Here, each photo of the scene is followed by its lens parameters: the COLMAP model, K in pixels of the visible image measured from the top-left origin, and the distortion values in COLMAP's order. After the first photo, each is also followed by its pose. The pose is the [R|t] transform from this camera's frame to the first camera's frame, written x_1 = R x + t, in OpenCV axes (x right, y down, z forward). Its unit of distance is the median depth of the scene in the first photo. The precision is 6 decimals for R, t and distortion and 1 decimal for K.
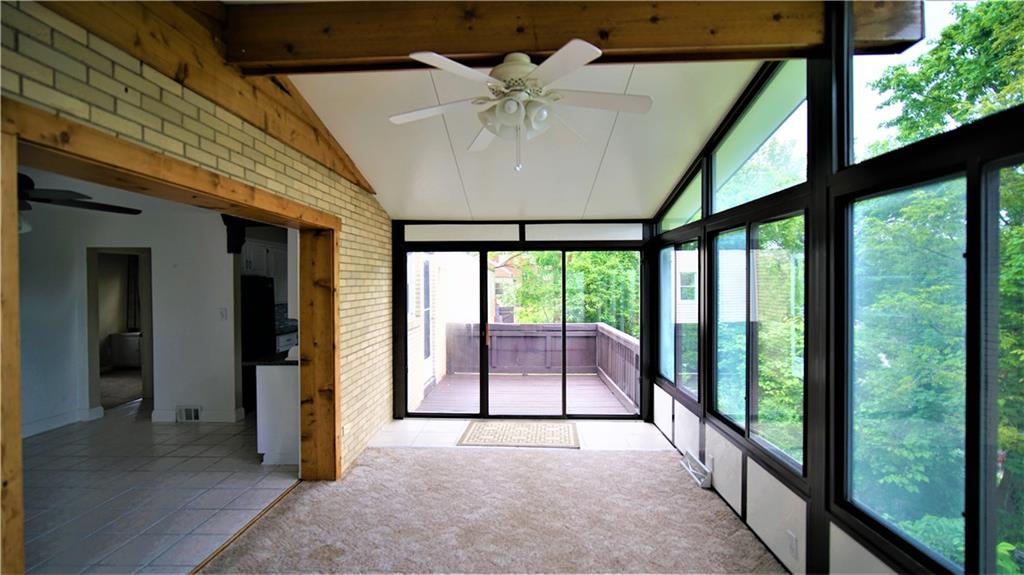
lens RADIAL K [[441.7, 0, 511.5], [0, 441.7, 288.9], [0, 0, 1]] dist [-0.015258, 0.005592]
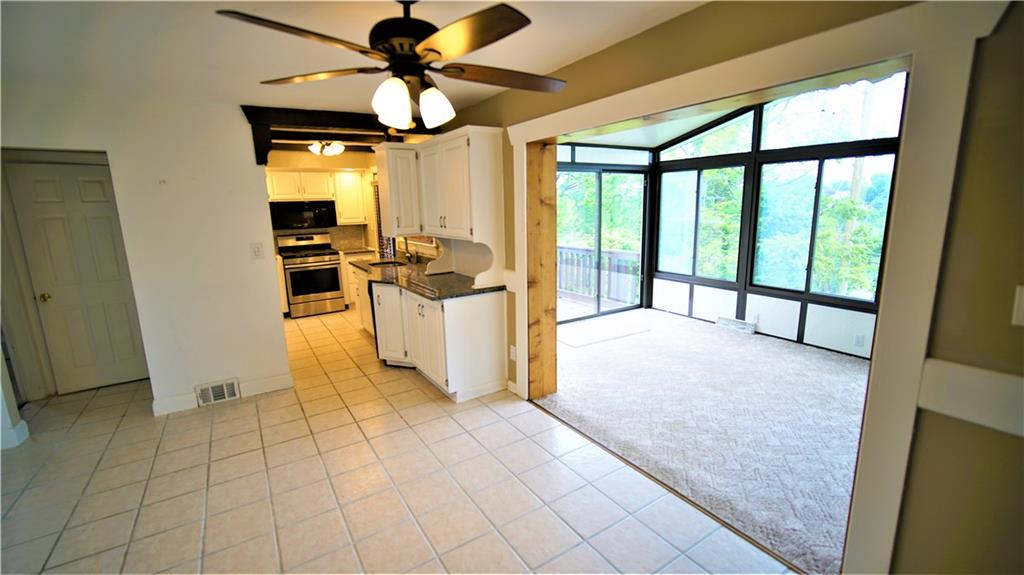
lens RADIAL K [[441.7, 0, 511.5], [0, 441.7, 288.9], [0, 0, 1]] dist [-0.015258, 0.005592]
pose [[0.825409, -0.121628, 0.551277, -0.931946], [0.025845, 0.983633, 0.178322, 0.000813], [-0.563943, -0.132940, 0.815043, 0.205566]]
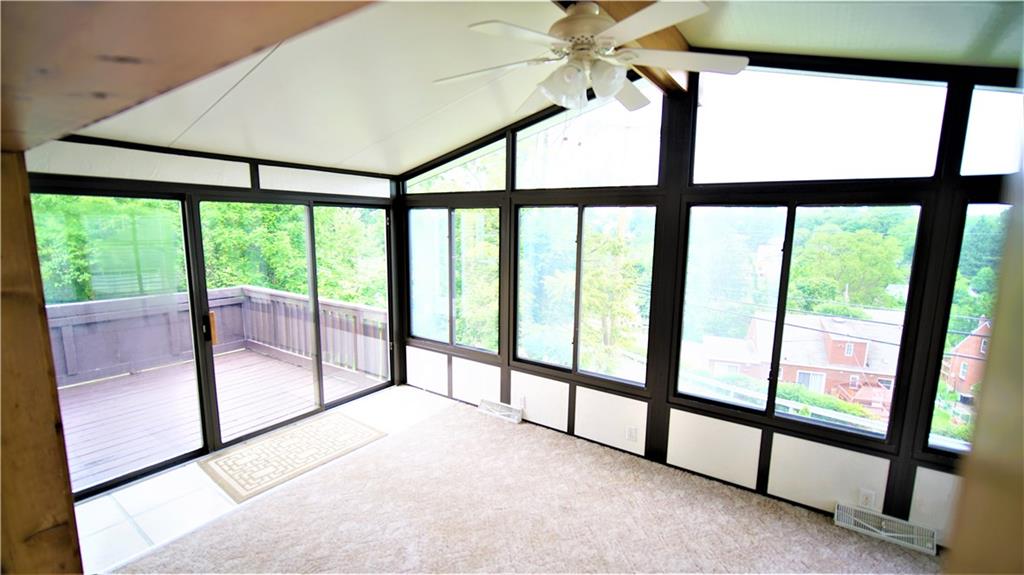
lens RADIAL K [[441.7, 0, 511.5], [0, 441.7, 288.9], [0, 0, 1]] dist [-0.015258, 0.005592]
pose [[0.532003, -0.113332, 0.839124, -0.457842], [-0.004633, 0.990598, 0.136728, -0.061205], [-0.846730, -0.076627, 0.526476, 0.354891]]
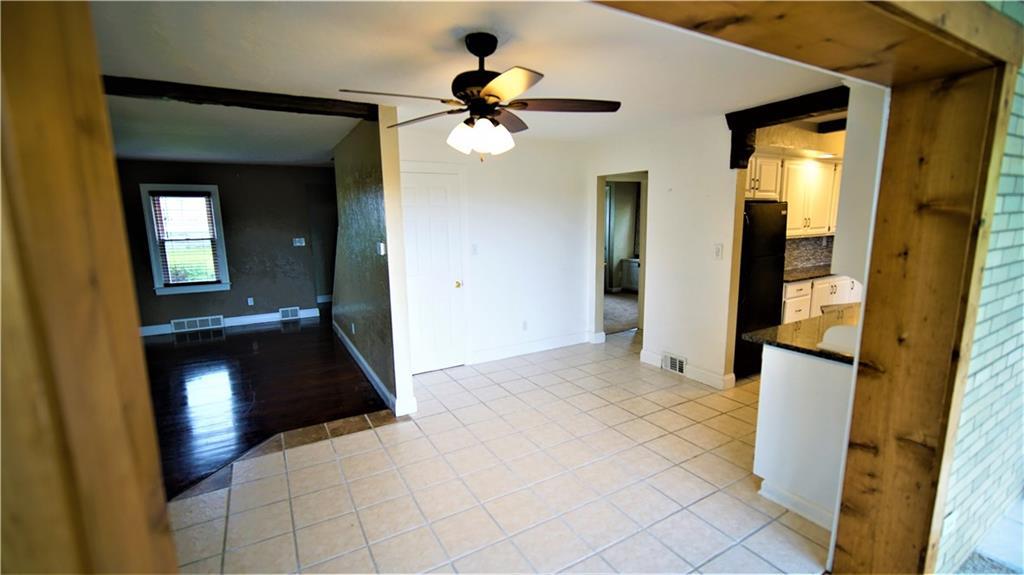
lens RADIAL K [[441.7, 0, 511.5], [0, 441.7, 288.9], [0, 0, 1]] dist [-0.015258, 0.005592]
pose [[0.528982, 0.134825, -0.837854, -0.252759], [0.003159, 0.986979, 0.160816, -0.003194], [0.848627, -0.087715, 0.521669, 0.370298]]
